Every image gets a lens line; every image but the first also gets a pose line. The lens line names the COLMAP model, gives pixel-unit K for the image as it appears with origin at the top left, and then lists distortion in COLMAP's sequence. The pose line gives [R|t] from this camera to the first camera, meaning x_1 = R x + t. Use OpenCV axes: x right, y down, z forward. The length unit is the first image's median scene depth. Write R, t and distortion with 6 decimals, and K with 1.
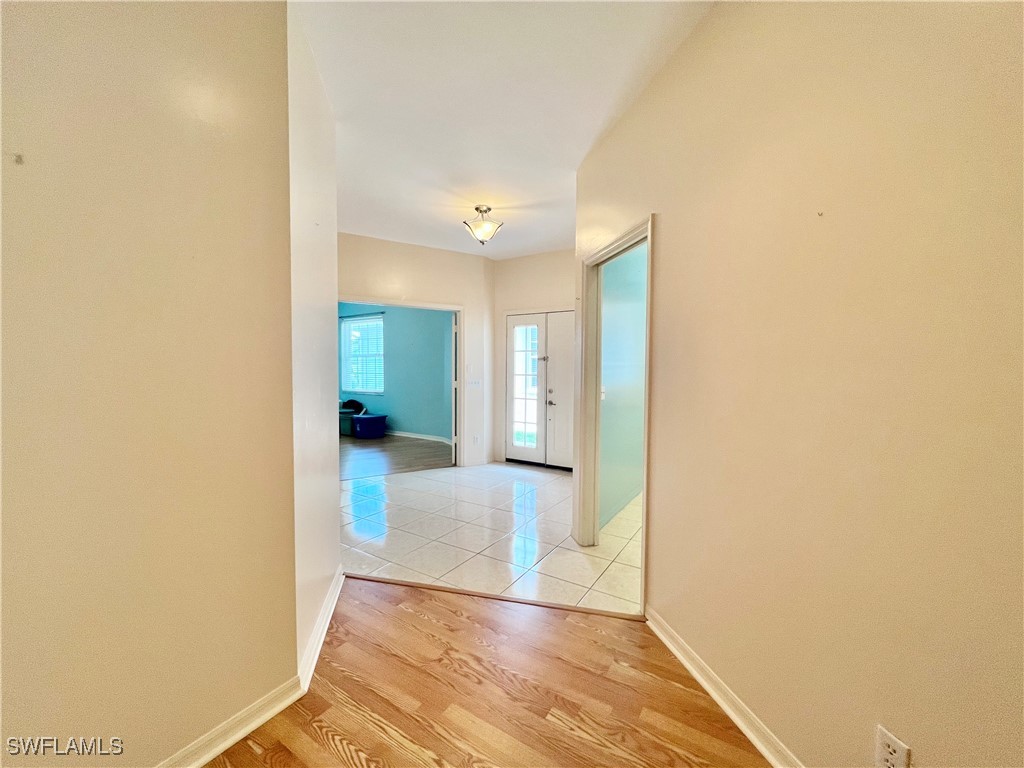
lens RADIAL K [[407.7, 0, 509.7], [0, 407.7, 382.0], [0, 0, 1]] dist [-0.000930, -0.000331]
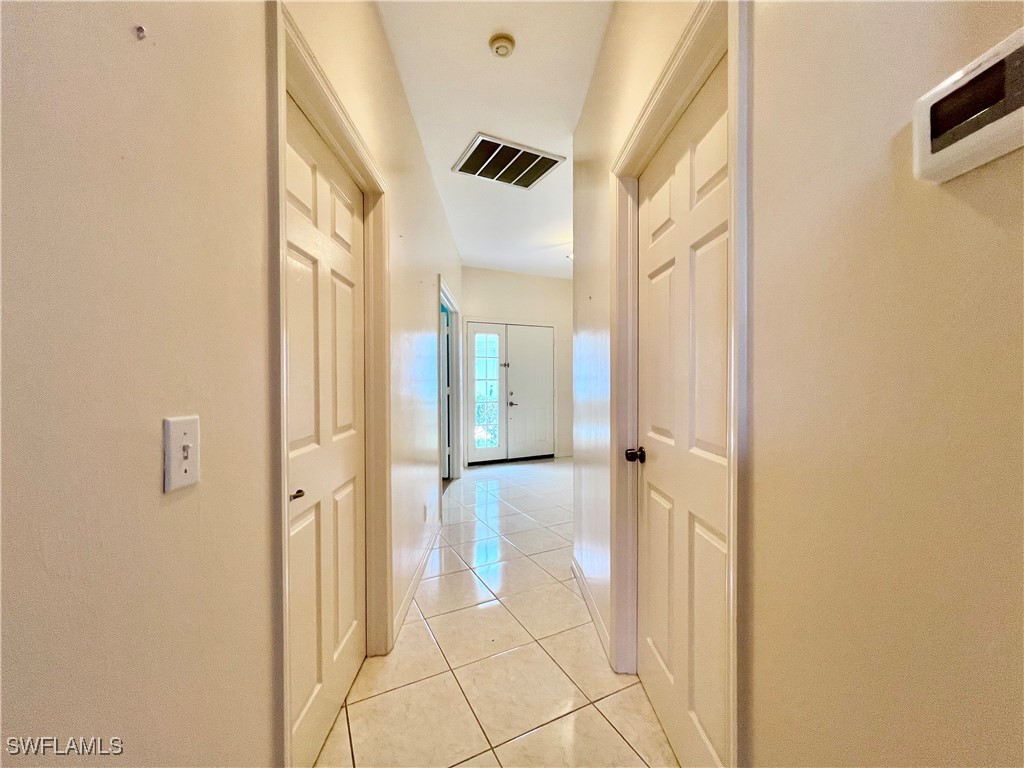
lens RADIAL K [[407.7, 0, 509.7], [0, 407.7, 382.0], [0, 0, 1]] dist [-0.000930, -0.000331]
pose [[0.503698, -0.018169, 0.863688, -0.875068], [0.035600, 0.999366, 0.000261, -0.009933], [-0.863146, 0.030615, 0.504026, 0.424324]]
